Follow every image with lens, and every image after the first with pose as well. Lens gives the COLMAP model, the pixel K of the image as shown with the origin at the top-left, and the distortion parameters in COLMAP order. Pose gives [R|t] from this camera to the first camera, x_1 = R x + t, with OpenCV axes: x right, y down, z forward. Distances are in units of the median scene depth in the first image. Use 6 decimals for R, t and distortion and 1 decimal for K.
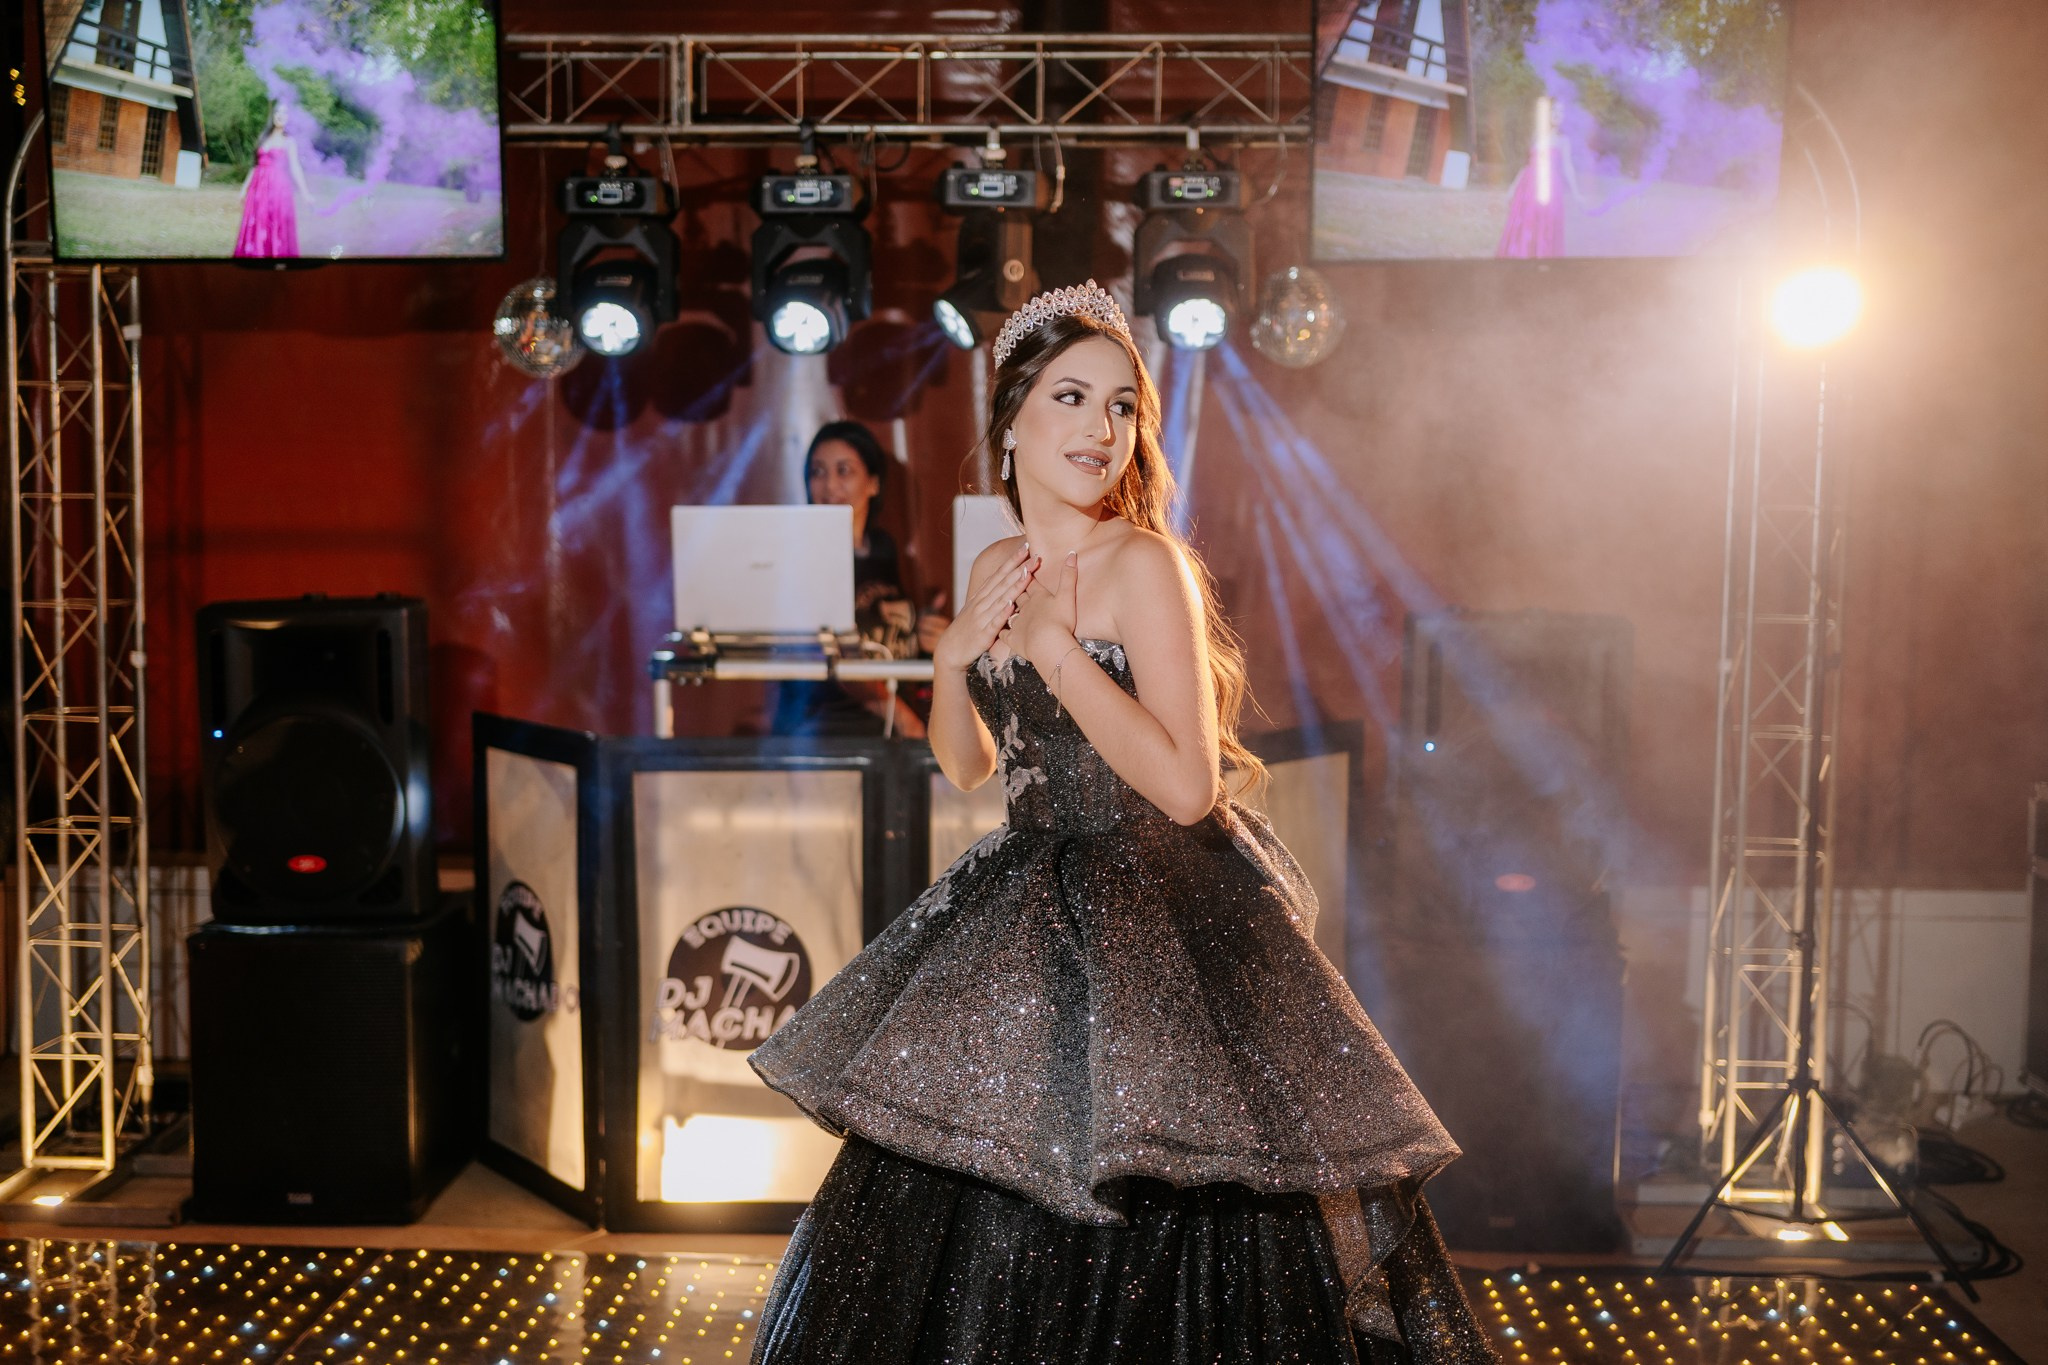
lens RADIAL K [[2157.6, 0, 1024.9], [0, 2157.6, 687.2], [0, 0, 1]] dist [0.013662, 0.000000]
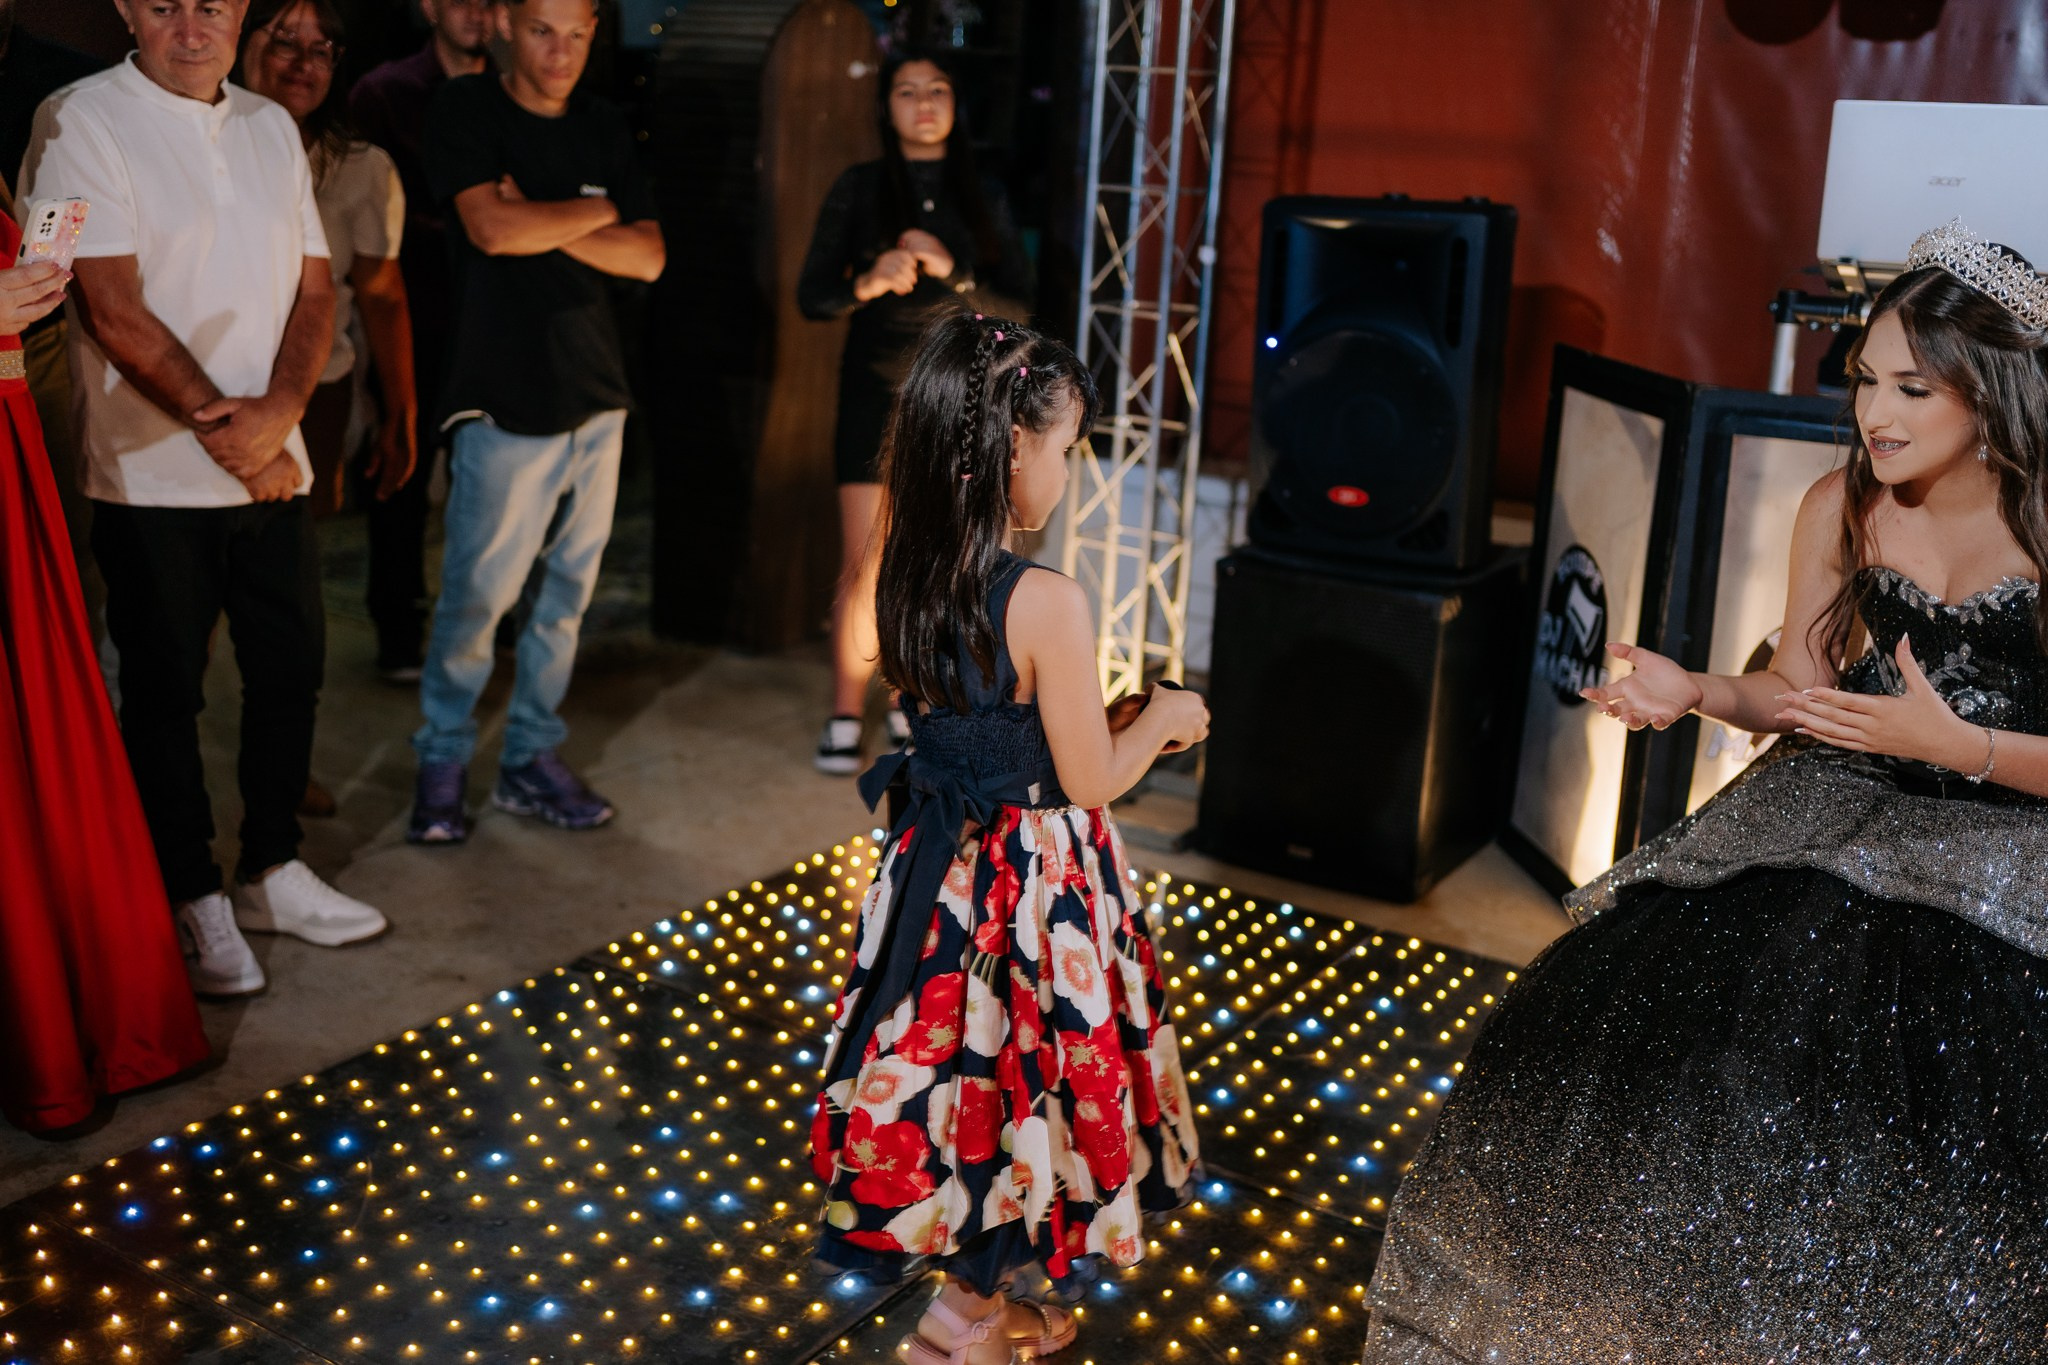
lens RADIAL K [[2157.6, 0, 995.6], [0, 2157.6, 667.4], [0, 0, 1]] dist [0.013662, 0.000000]
pose [[0.865480, 0.159119, -0.475000, -0.019271], [-0.083827, 0.980845, 0.175832, 0.005585], [0.493879, -0.112362, 0.862240, 0.137933]]
